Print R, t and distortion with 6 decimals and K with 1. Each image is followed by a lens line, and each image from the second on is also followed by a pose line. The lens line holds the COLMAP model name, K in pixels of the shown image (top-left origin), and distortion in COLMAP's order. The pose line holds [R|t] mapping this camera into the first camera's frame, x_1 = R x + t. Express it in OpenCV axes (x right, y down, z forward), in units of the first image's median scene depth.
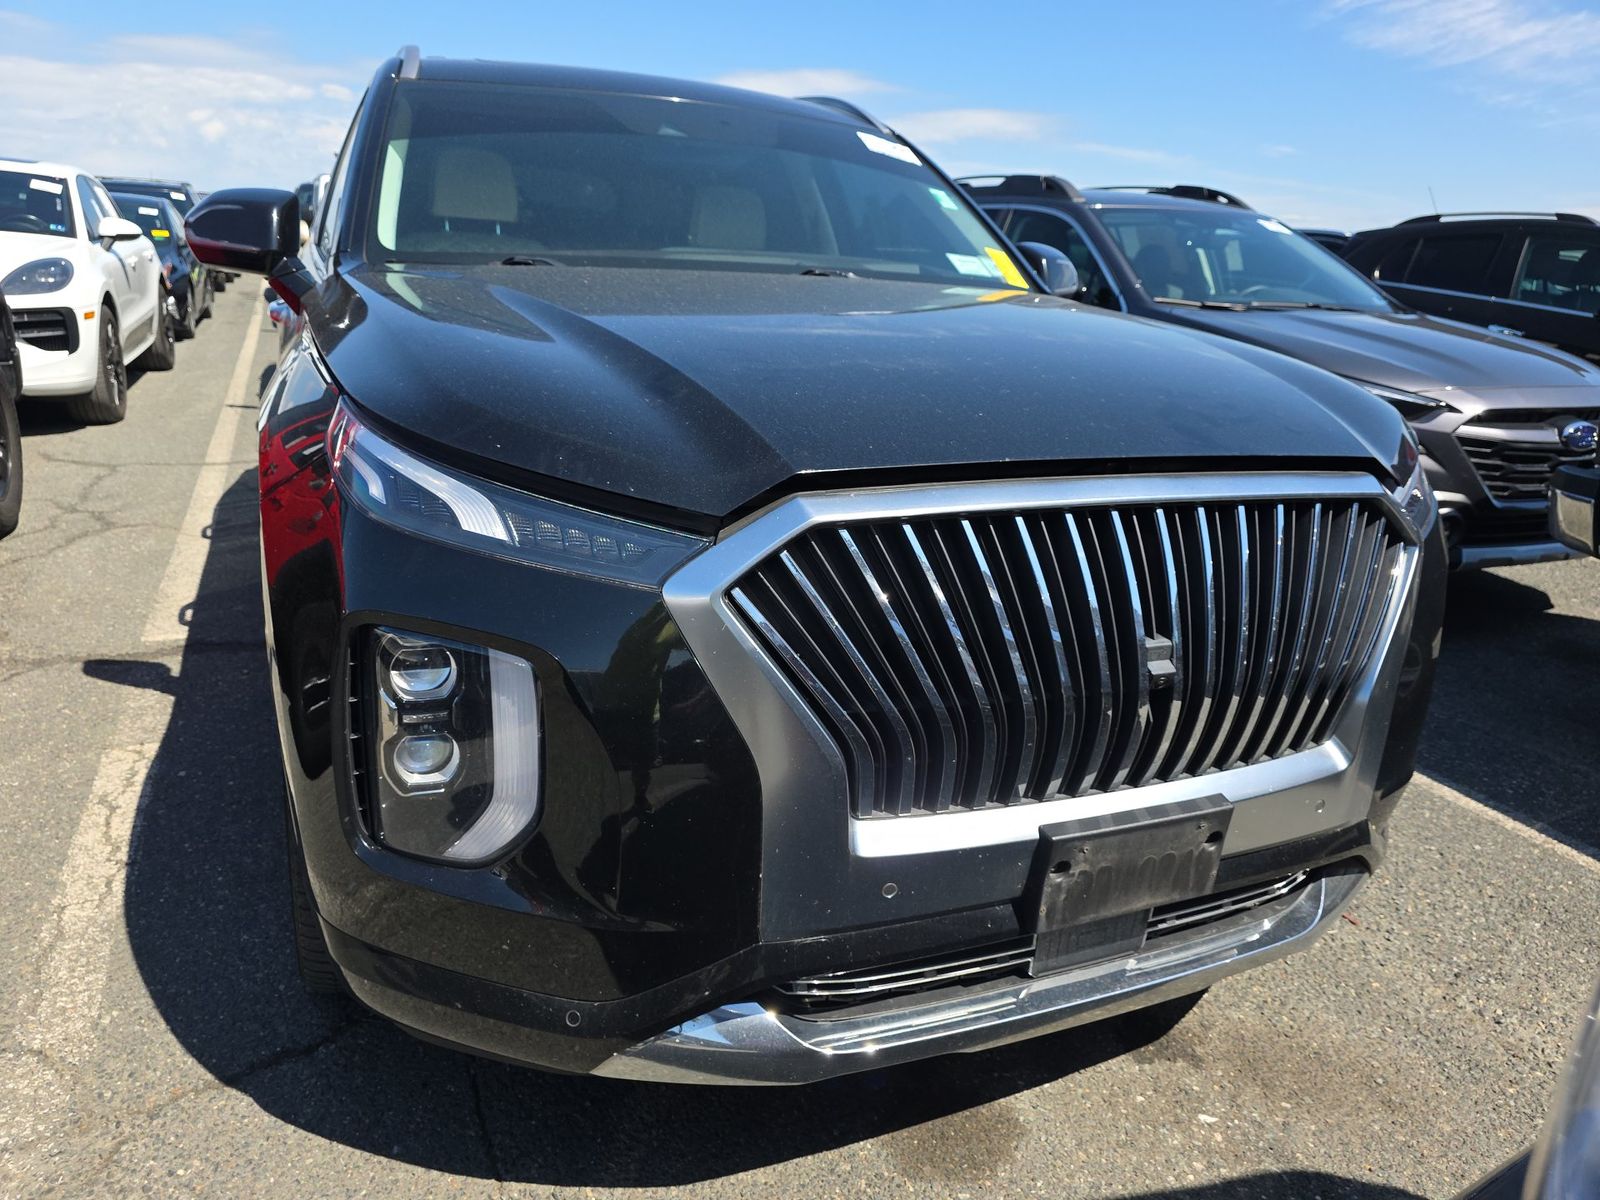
lens RADIAL K [[1075.2, 0, 800.0], [0, 1075.2, 600.0], [0, 0, 1]] dist [0.031068, -0.028677]
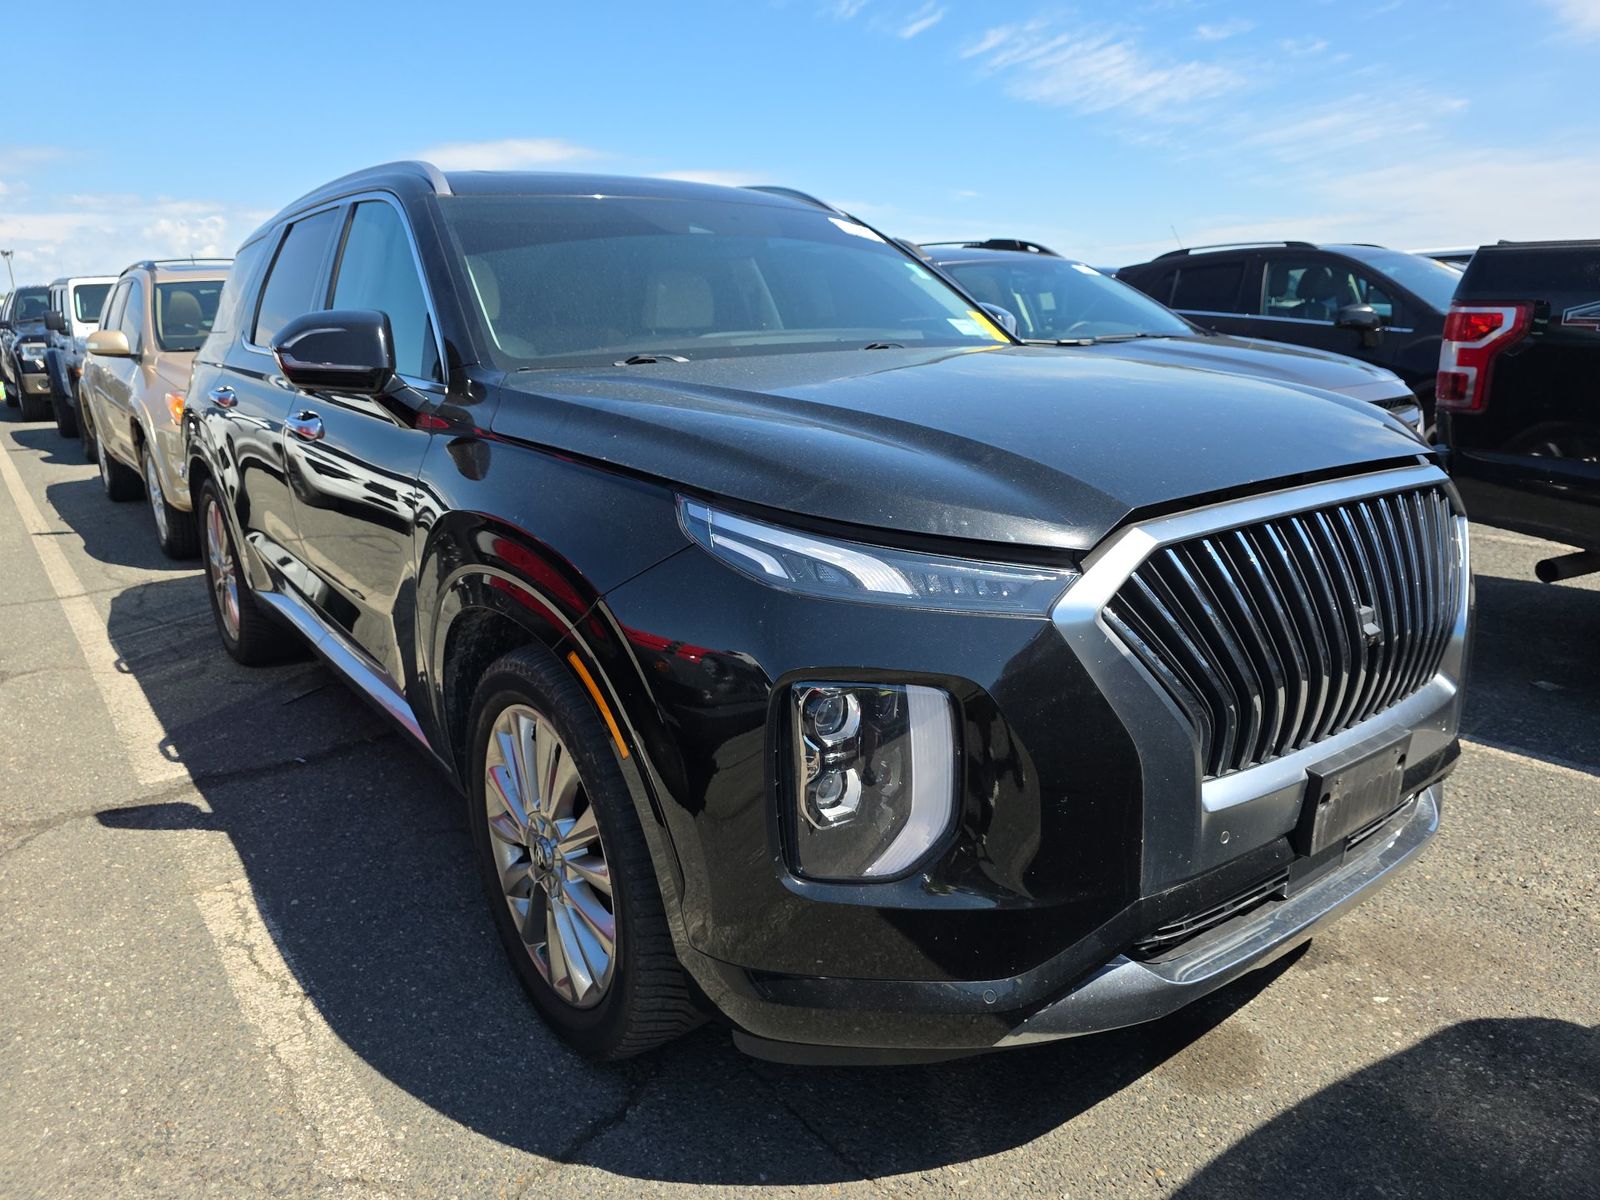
lens RADIAL K [[1069.2, 0, 798.6], [0, 1069.2, 592.6], [0, 0, 1]] dist [0.041030, -0.033857]
pose [[0.969315, -0.130128, 0.208556, -0.365002], [0.141098, 0.989245, -0.038551, -0.016851], [-0.201296, 0.066795, 0.977250, -0.072952]]
